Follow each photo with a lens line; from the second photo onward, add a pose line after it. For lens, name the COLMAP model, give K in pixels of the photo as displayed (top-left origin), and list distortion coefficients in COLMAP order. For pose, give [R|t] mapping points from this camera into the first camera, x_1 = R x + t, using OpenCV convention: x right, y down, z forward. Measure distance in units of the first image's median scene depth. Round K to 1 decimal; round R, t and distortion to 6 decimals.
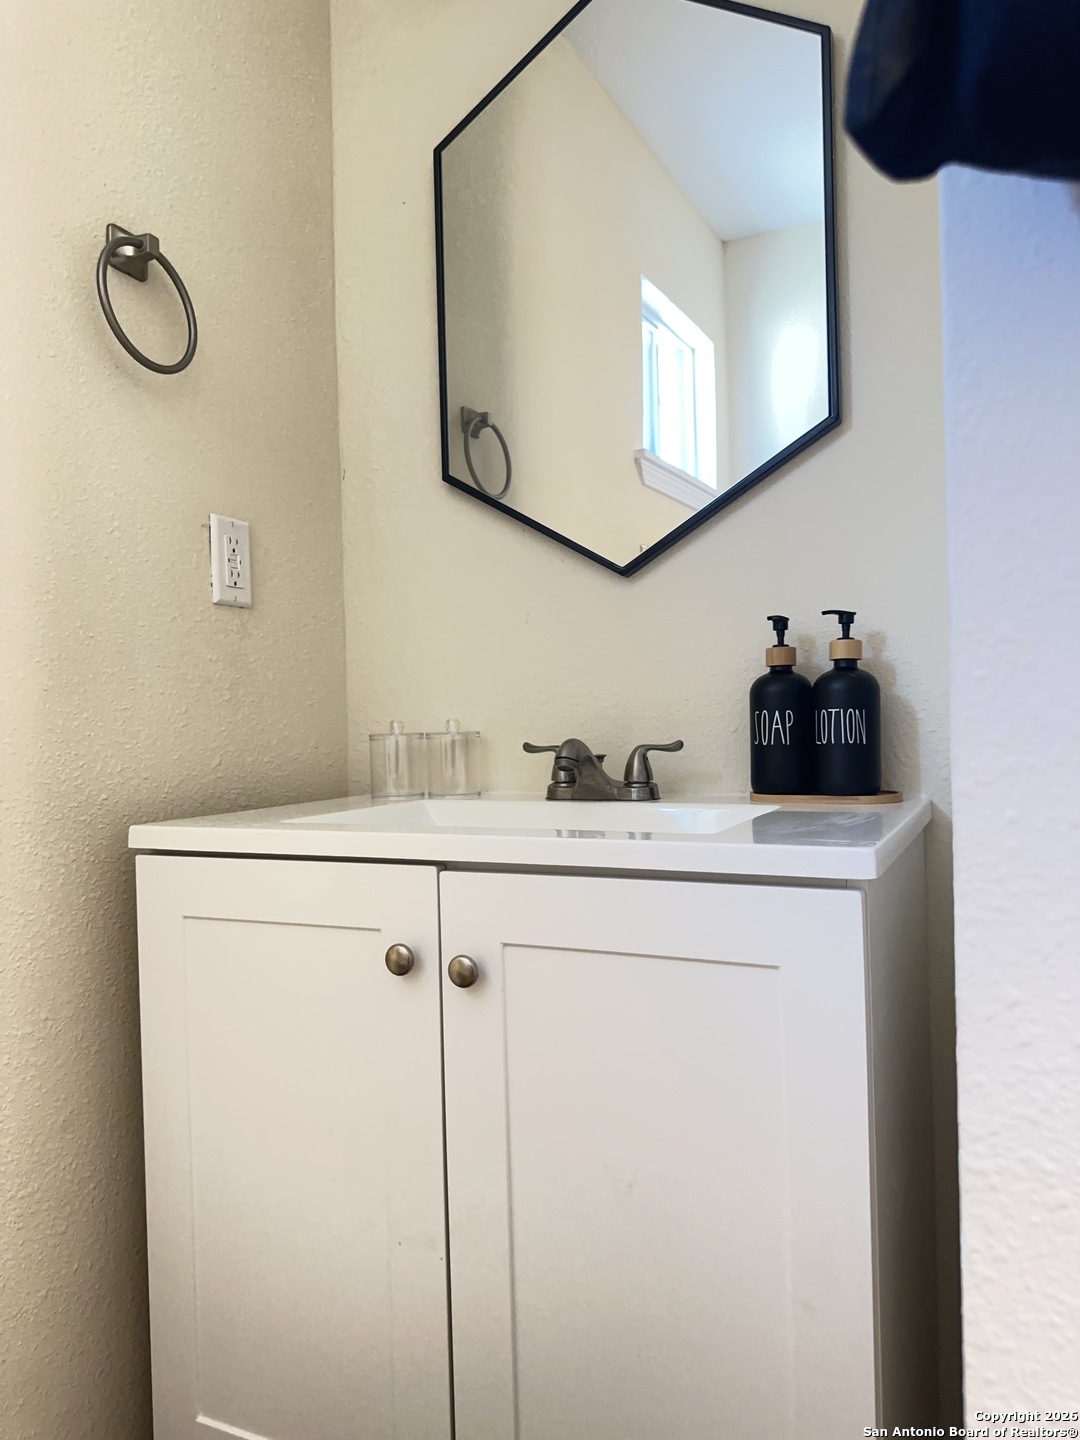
lens RADIAL K [[1002.5, 0, 544.1], [0, 1002.5, 742.9], [0, 0, 1]] dist [0.004541, 0.000707]
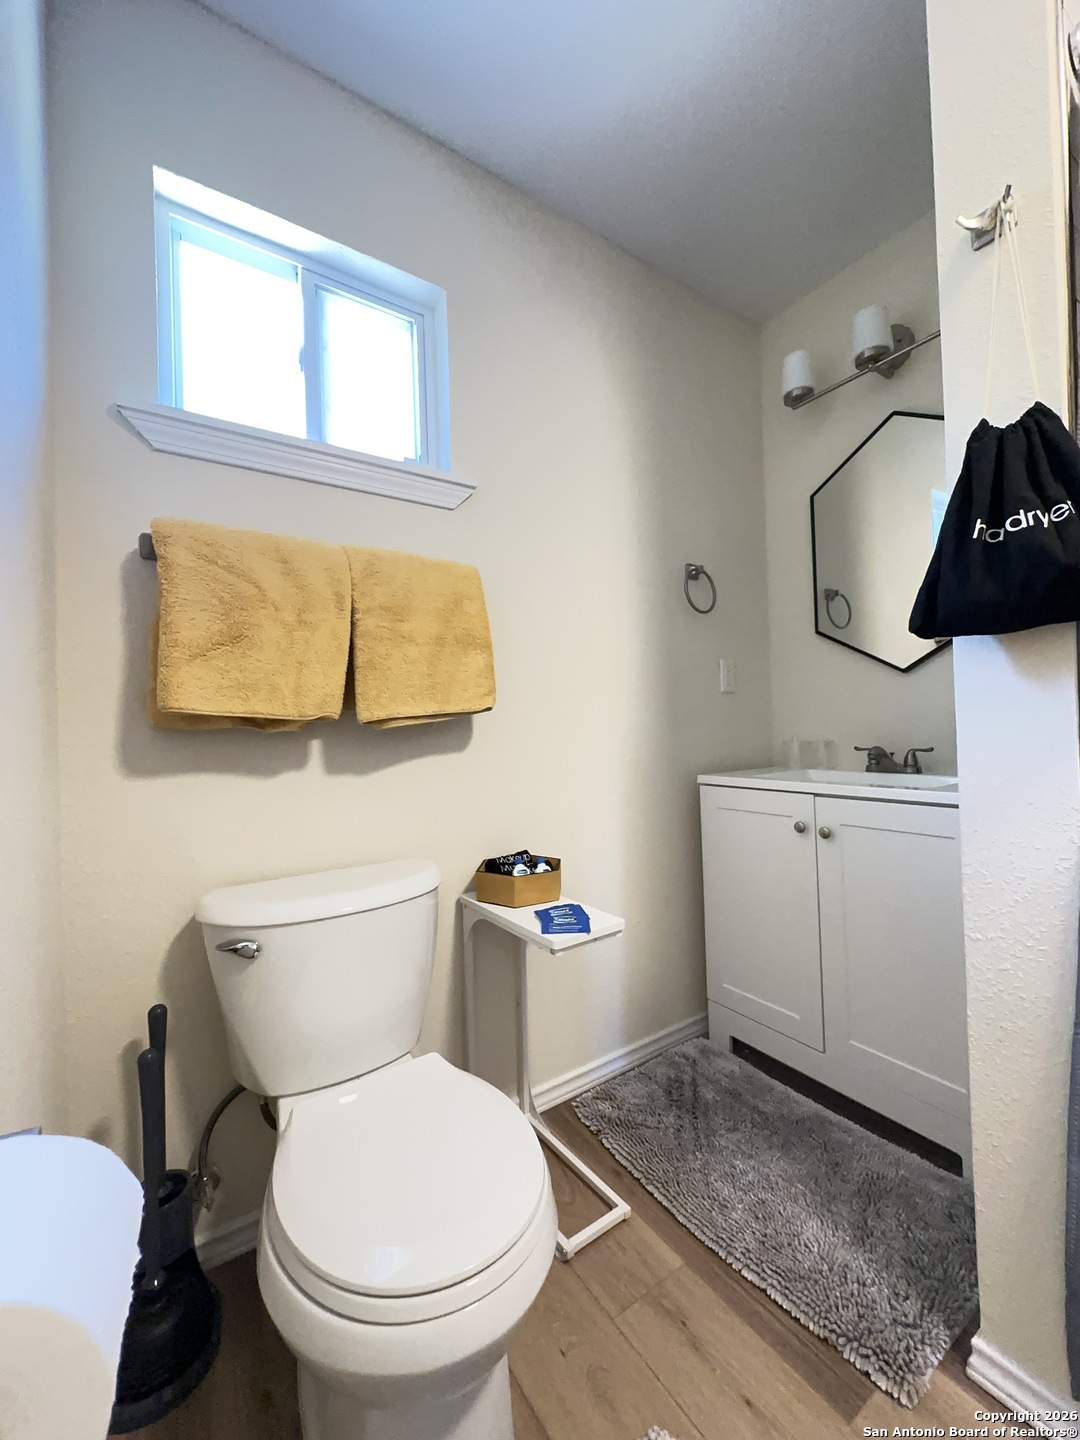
lens RADIAL K [[578.6, 0, 545.2], [0, 578.6, 716.9], [0, 0, 1]] dist [-0.000394, 0.000312]
pose [[0.856346, -0.010818, -0.516289, 0.062035], [-0.000783, 0.999752, -0.022247, -0.040033], [0.516402, 0.019456, 0.856125, -0.551593]]
